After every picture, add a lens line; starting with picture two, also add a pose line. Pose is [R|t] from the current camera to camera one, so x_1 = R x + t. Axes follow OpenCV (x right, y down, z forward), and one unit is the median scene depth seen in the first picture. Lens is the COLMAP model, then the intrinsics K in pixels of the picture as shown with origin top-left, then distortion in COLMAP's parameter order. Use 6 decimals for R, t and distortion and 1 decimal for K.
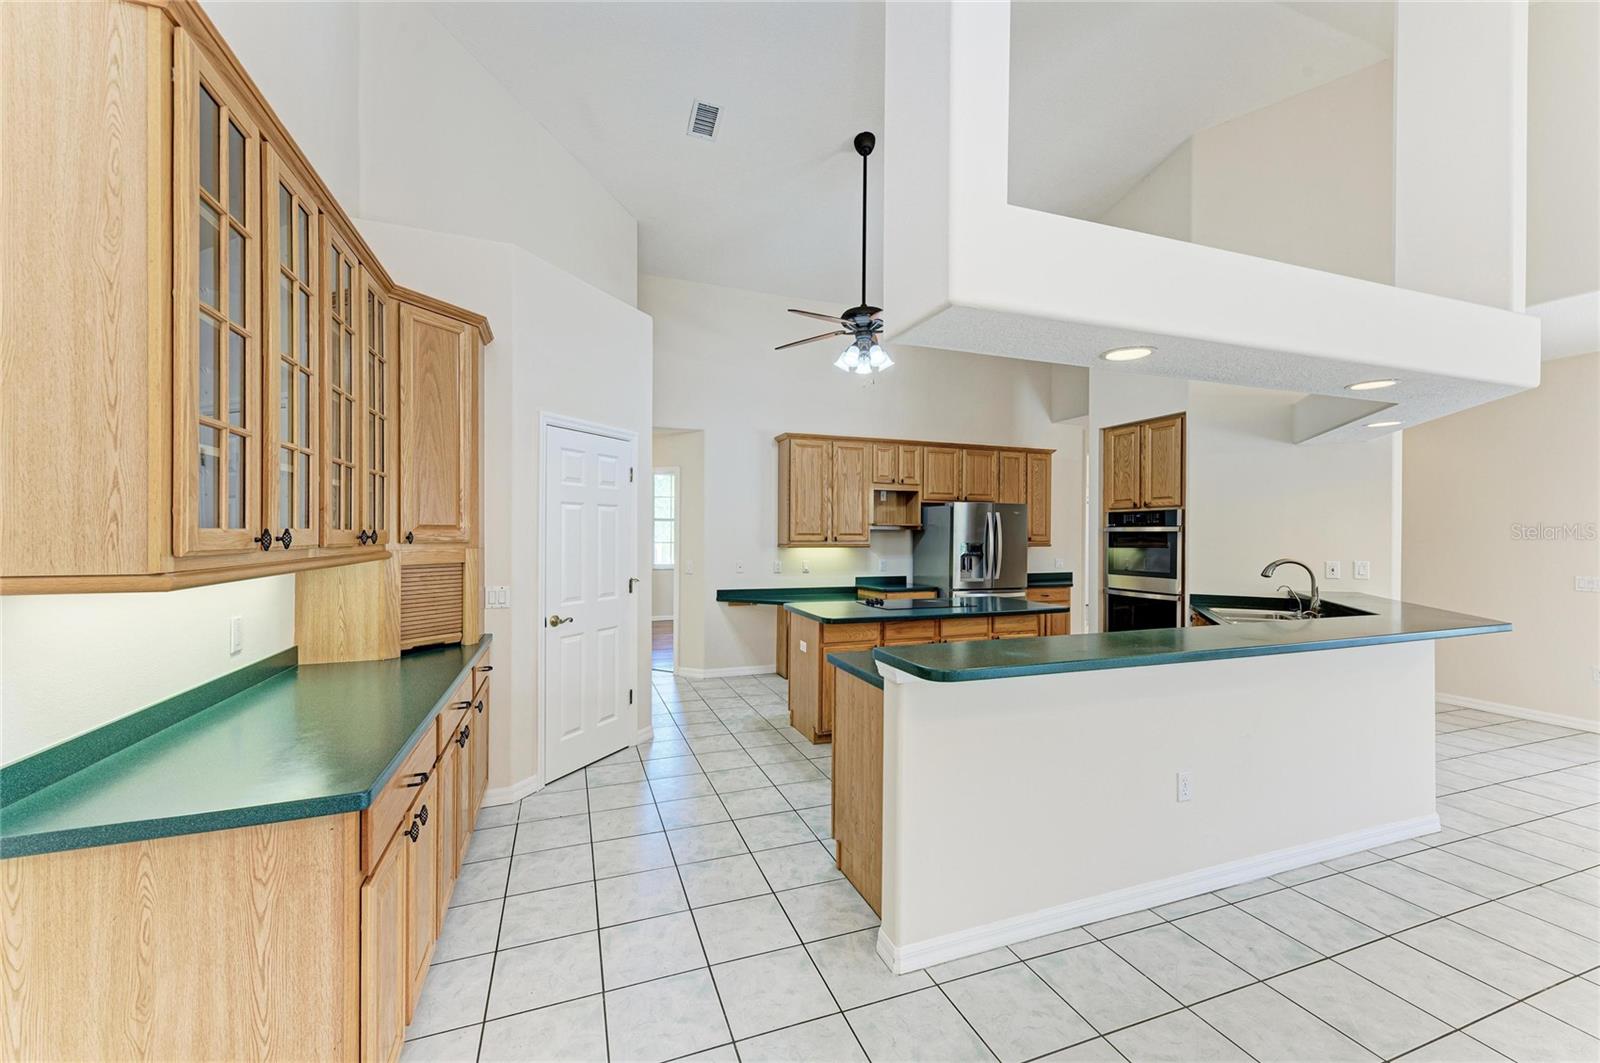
lens RADIAL K [[632.5, 0, 801.8], [0, 632.5, 536.2], [0, 0, 1]] dist [0.006158, -0.000567]
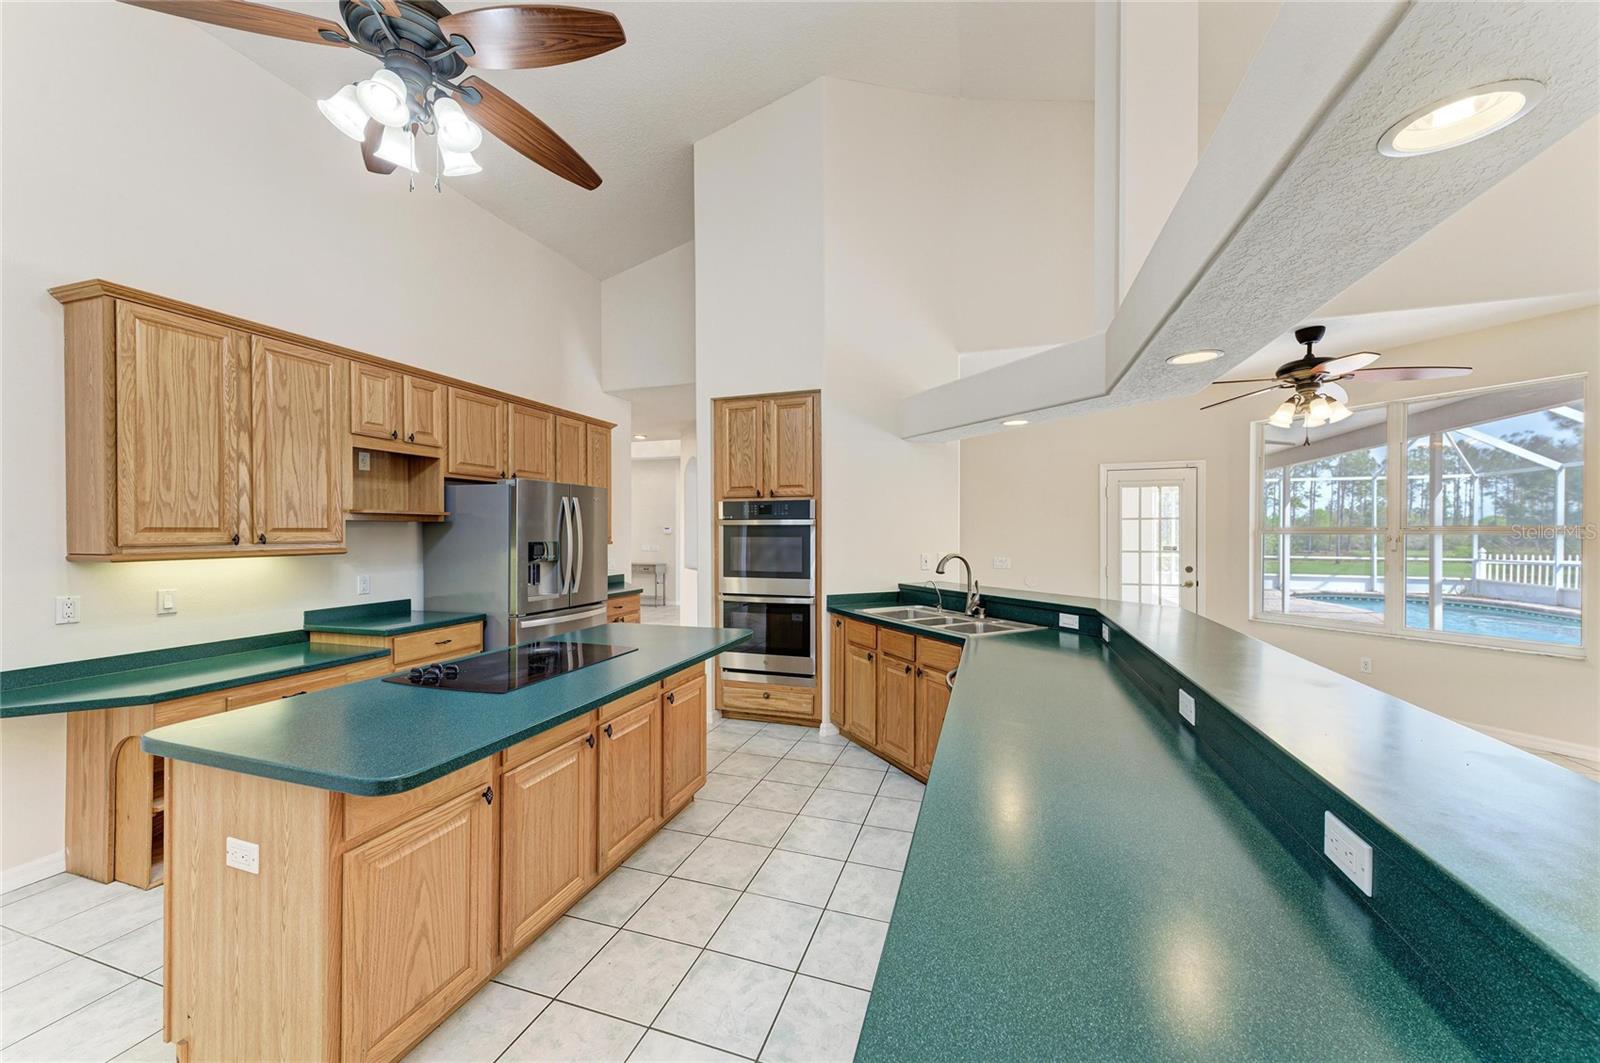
lens RADIAL K [[585.8, 0, 809.1], [0, 585.8, 535.9], [0, 0, 1]] dist [0.001068, -0.000546]
pose [[0.621404, -0.010807, 0.783416, -0.037294], [0.005794, 0.999941, 0.009198, 0.000289], [-0.783469, -0.001177, 0.621430, 0.394472]]
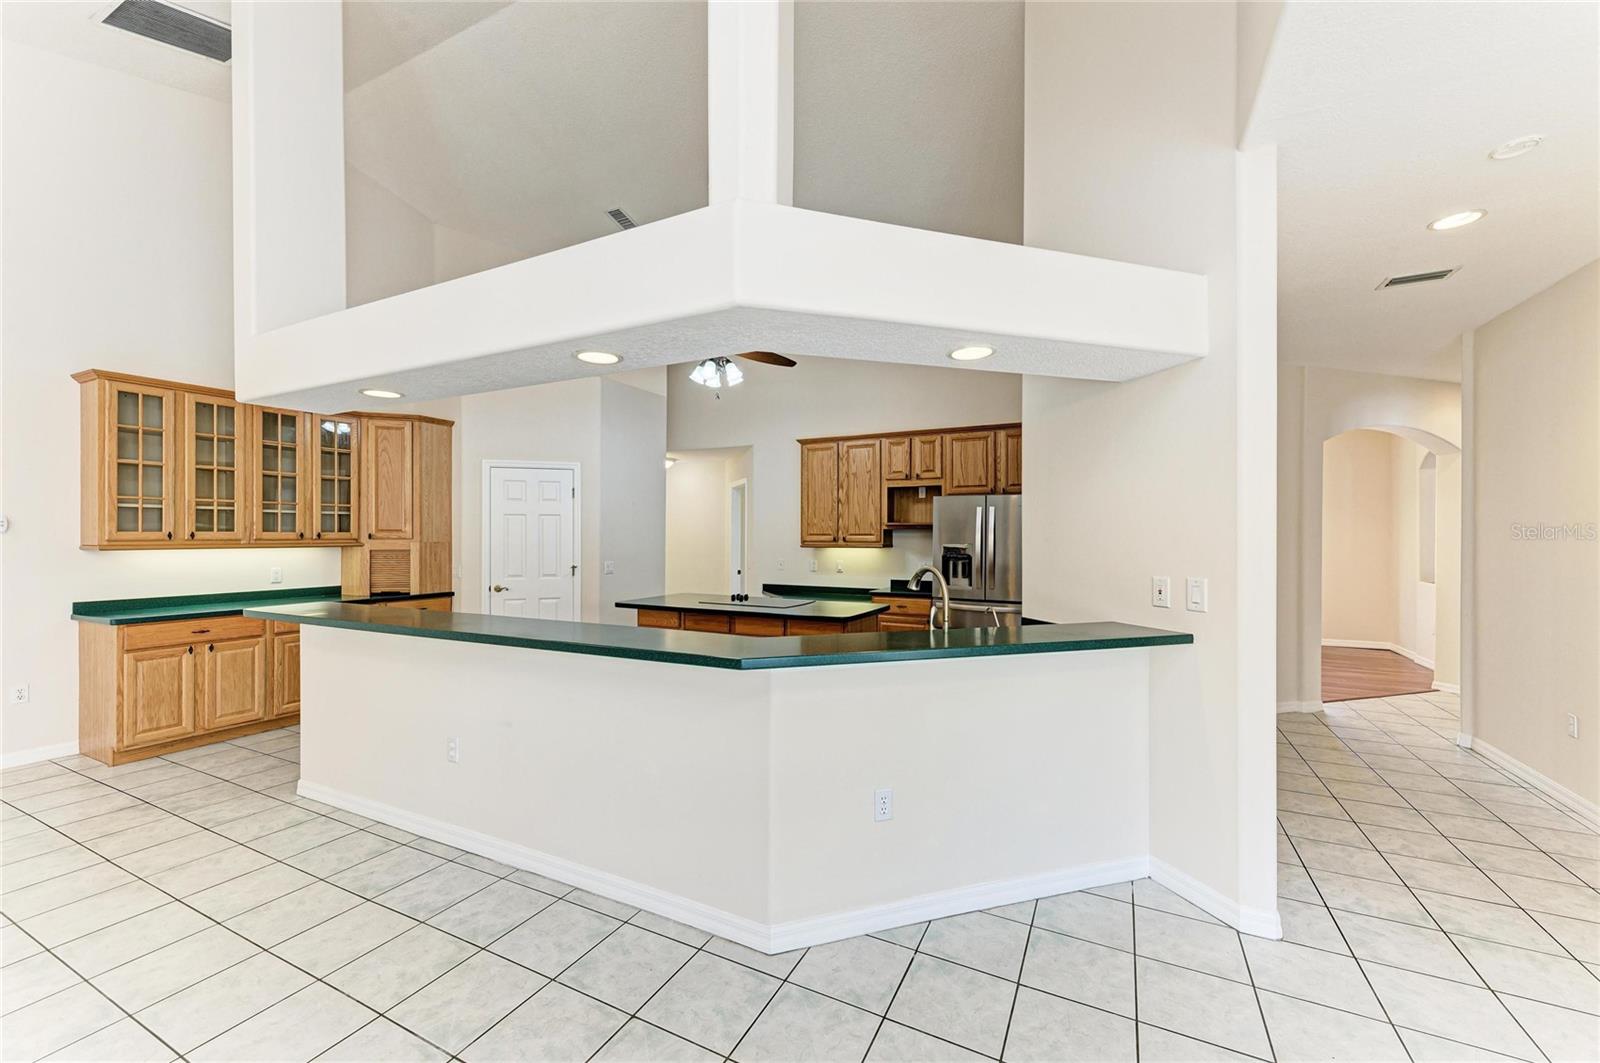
lens RADIAL K [[632.5, 0, 798.7], [0, 632.5, 535.9], [0, 0, 1]] dist [0.006158, -0.000567]
pose [[0.681366, -0.002995, -0.731937, 0.732863], [-0.000503, 0.999989, -0.004559, 0.004079], [0.731943, 0.003475, 0.681357, 0.262401]]
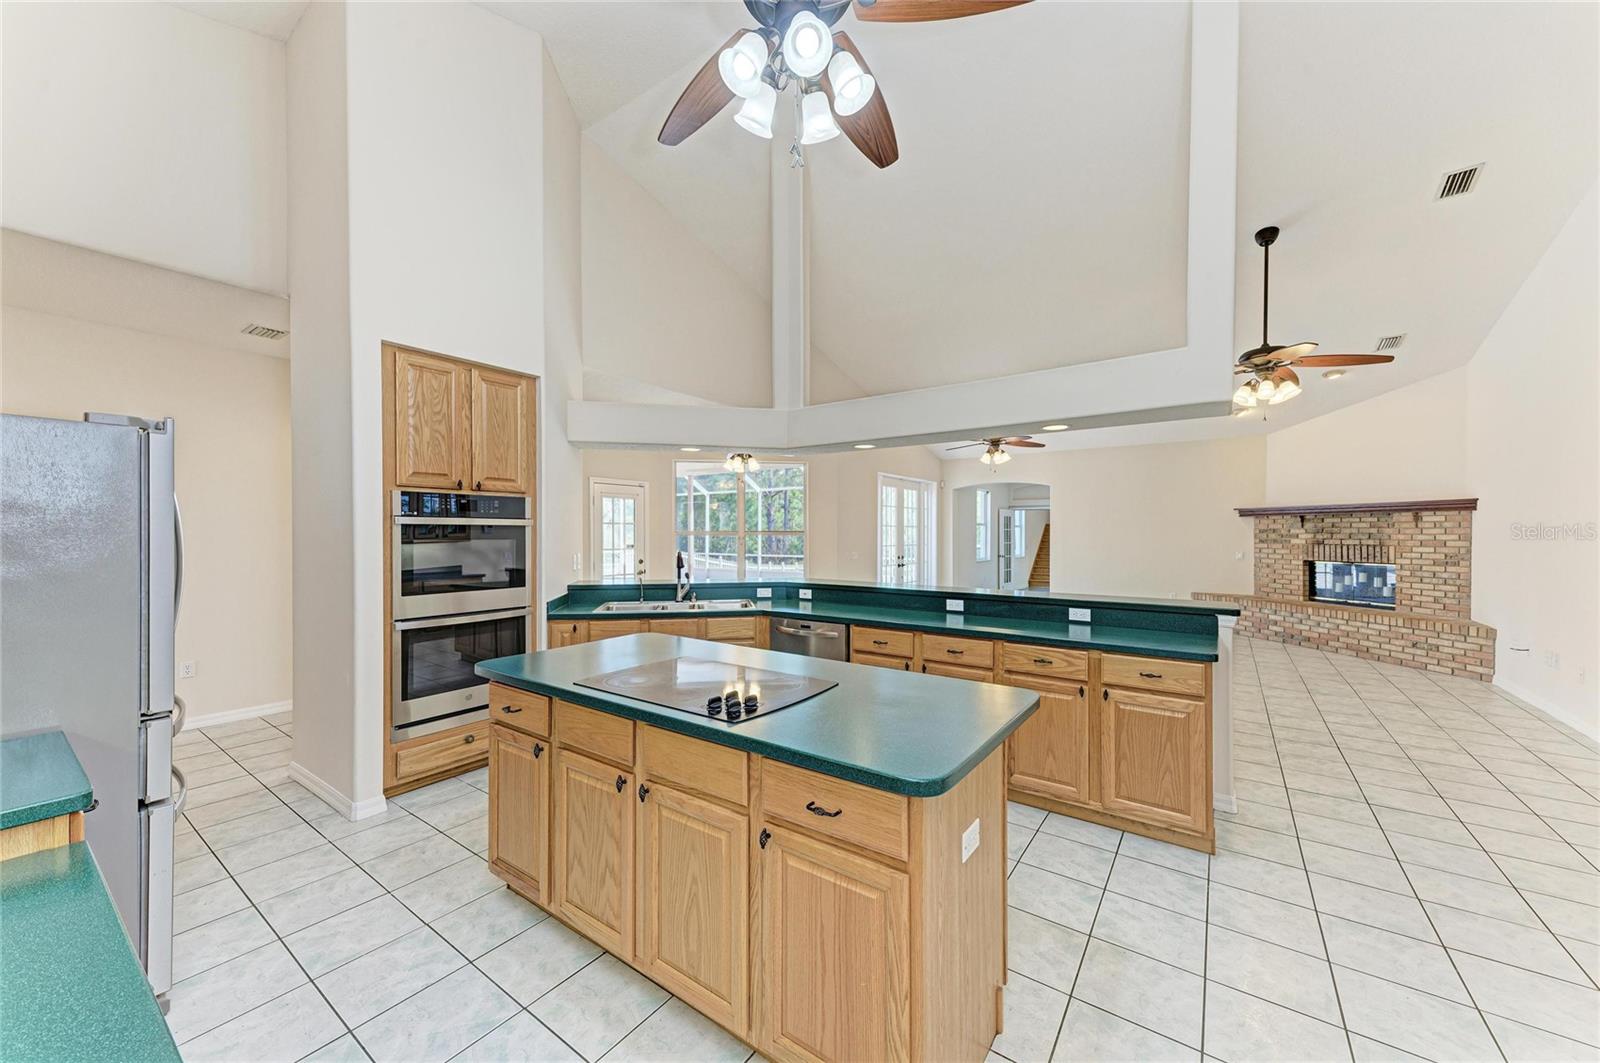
lens RADIAL K [[585.8, 0, 799.4], [0, 585.8, 532.3], [0, 0, 1]] dist [0.001068, -0.000546]
pose [[-0.566377, -0.004676, 0.824133, -0.151515], [-0.003585, 0.999988, 0.003210, -0.002271], [-0.824138, -0.001137, -0.566388, 0.899282]]
